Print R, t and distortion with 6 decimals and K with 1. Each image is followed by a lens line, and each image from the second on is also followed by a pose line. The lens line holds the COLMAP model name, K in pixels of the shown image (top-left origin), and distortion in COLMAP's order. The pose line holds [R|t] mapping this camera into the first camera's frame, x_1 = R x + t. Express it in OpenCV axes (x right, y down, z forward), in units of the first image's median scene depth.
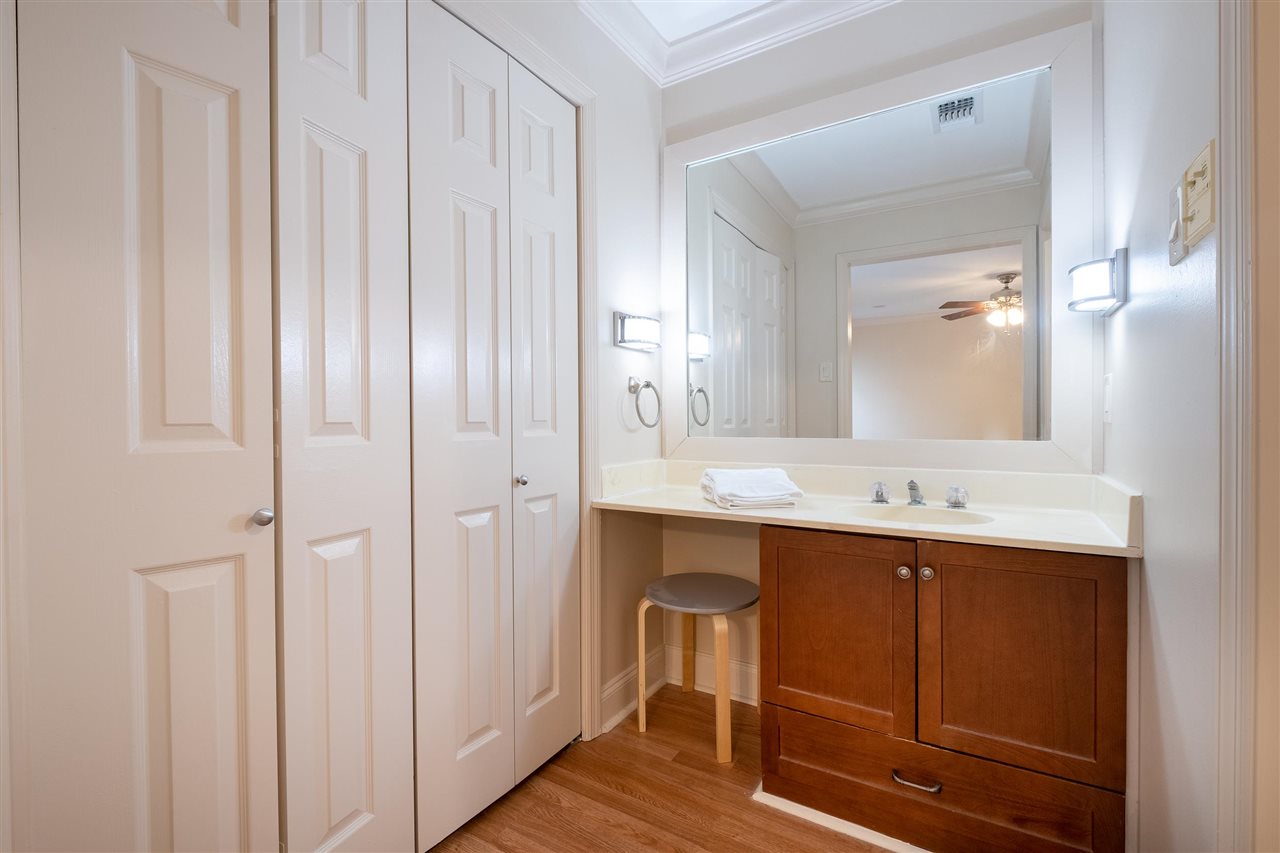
lens RADIAL K [[558.1, 0, 639.2], [0, 558.1, 424.5], [0, 0, 1]] dist [0.004699, -0.005736]
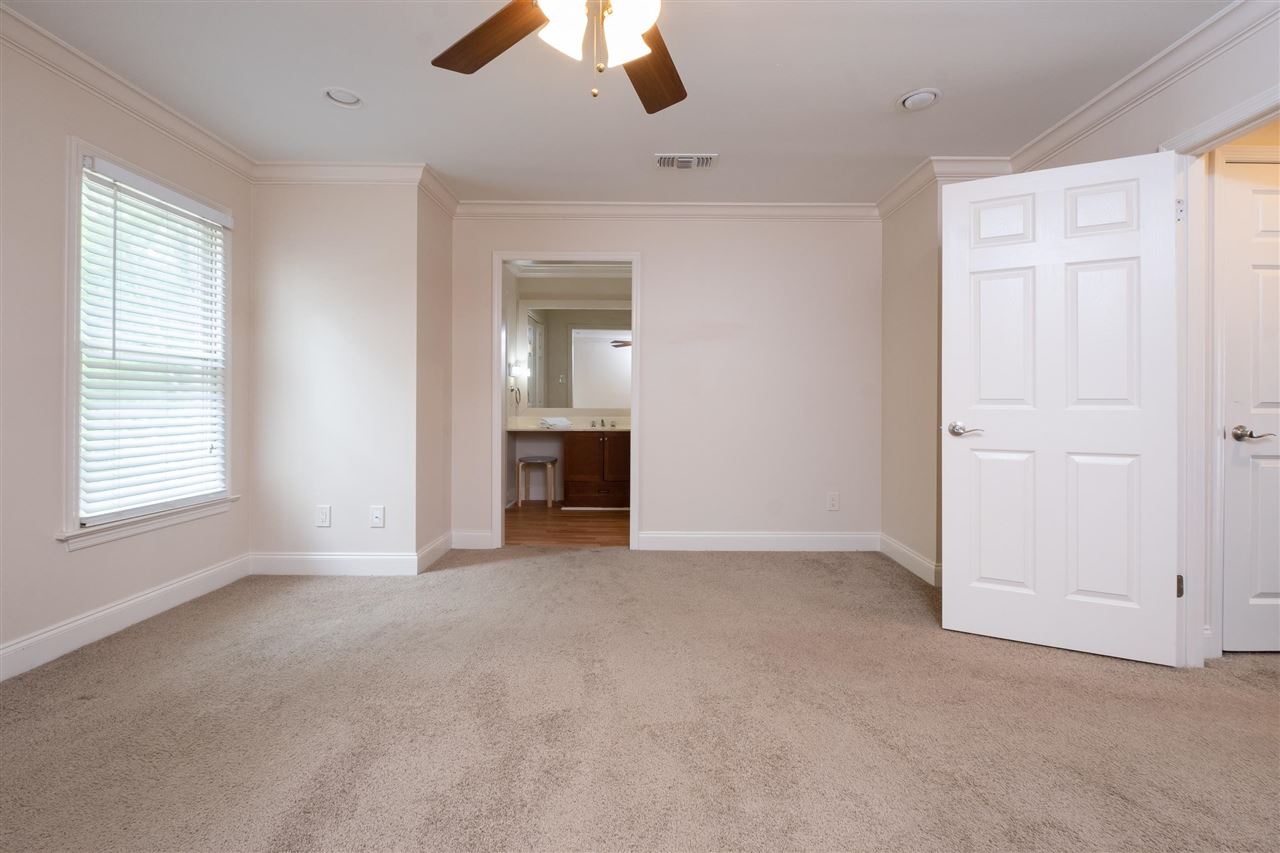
lens RADIAL K [[558.1, 0, 640.3], [0, 558.1, 413.6], [0, 0, 1]] dist [0.004699, -0.005736]
pose [[0.855337, 0.003897, 0.518057, -1.091412], [-0.007848, 0.999954, 0.005436, 0.037725], [-0.518012, -0.008716, 0.855329, -2.062770]]
